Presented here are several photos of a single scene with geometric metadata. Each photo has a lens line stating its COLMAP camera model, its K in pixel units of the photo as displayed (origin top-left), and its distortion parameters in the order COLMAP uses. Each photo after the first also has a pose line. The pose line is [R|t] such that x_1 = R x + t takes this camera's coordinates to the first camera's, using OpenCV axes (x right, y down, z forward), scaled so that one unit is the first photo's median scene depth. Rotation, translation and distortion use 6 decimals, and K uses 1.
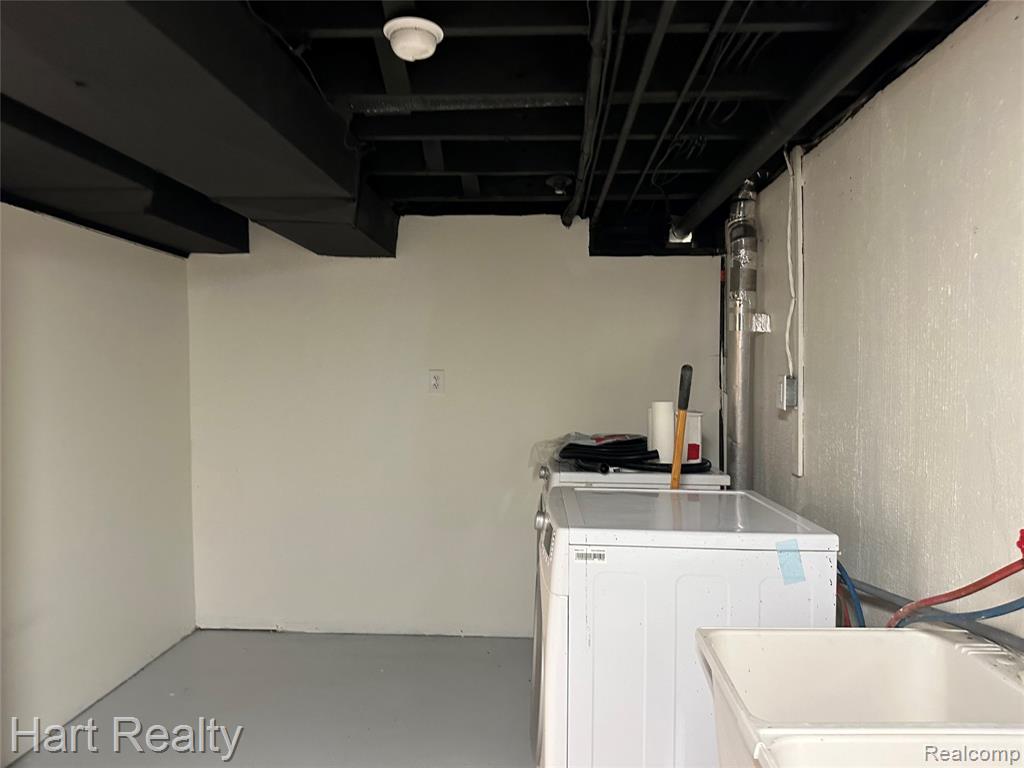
lens RADIAL K [[719.3, 0, 512.0], [0, 719.3, 384.0], [0, 0, 1]] dist [0.103936, -0.141959]
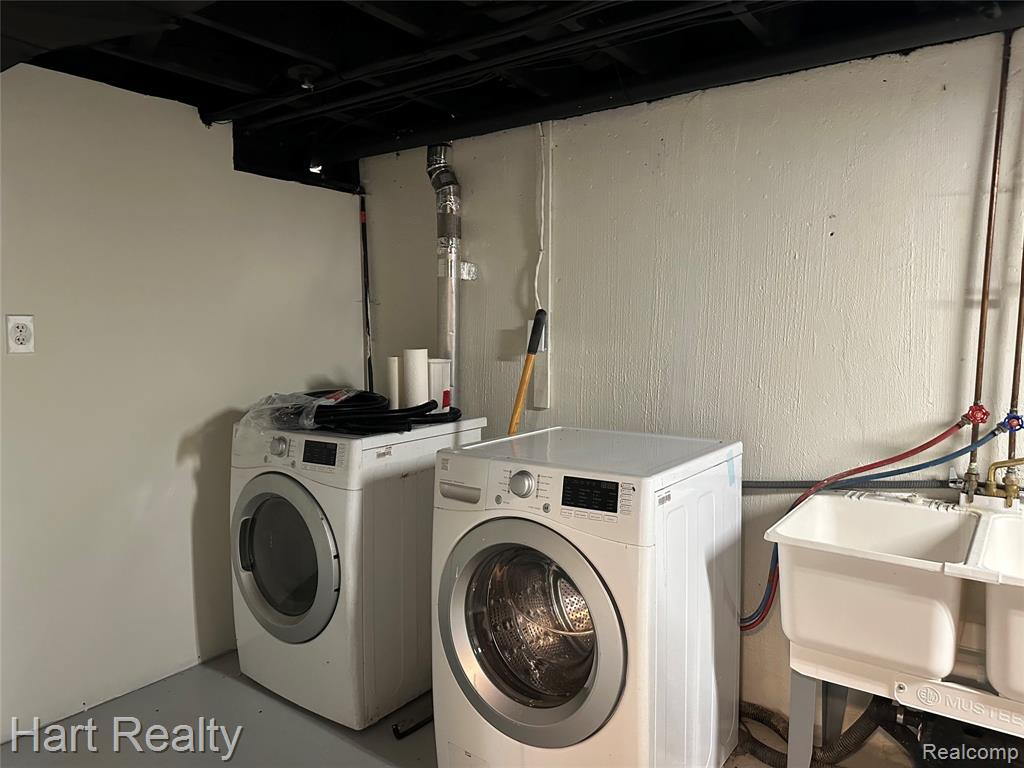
lens RADIAL K [[719.3, 0, 512.0], [0, 719.3, 384.0], [0, 0, 1]] dist [0.103936, -0.141959]
pose [[0.558191, -0.075902, 0.826233, -0.484463], [0.018932, 0.996713, 0.078773, -0.002506], [-0.829496, -0.028329, 0.557793, 0.363219]]
